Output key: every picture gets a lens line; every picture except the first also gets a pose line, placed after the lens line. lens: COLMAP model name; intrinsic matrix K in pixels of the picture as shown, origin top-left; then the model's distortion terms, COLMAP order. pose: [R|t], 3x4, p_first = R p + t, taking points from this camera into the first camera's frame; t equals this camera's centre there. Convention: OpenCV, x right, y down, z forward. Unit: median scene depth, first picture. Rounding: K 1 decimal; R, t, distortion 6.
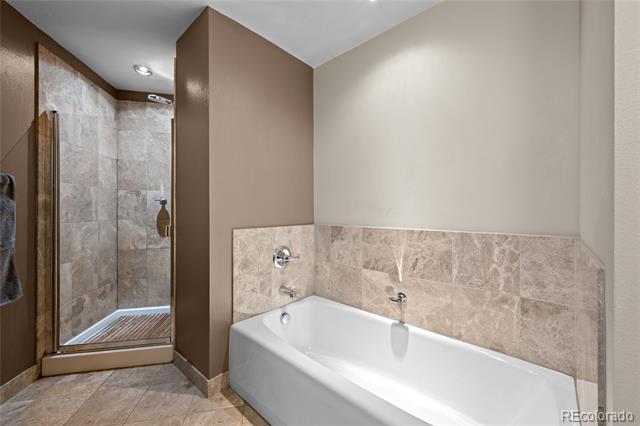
lens RADIAL K [[253.3, 0, 320.1], [0, 253.3, 209.6], [0, 0, 1]] dist [0.001942, 0.000826]
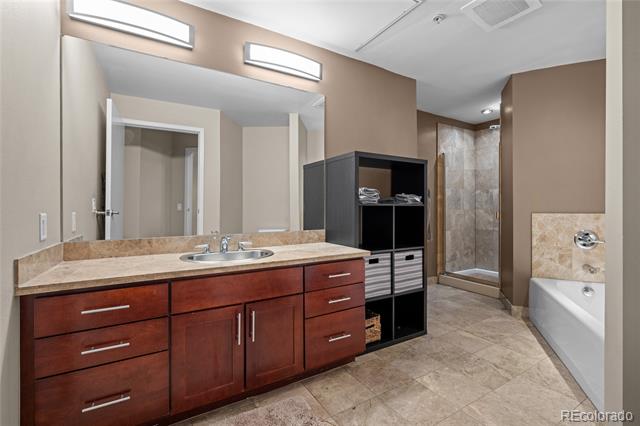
lens RADIAL K [[286.2, 0, 321.0], [0, 286.2, 209.0], [0, 0, 1]] dist [0.010458, -0.001454]
pose [[0.327787, 0.002631, -0.944748, 0.706951], [0.001242, 0.999994, 0.003216, 0.040199], [0.944751, -0.002228, 0.327782, -0.596447]]
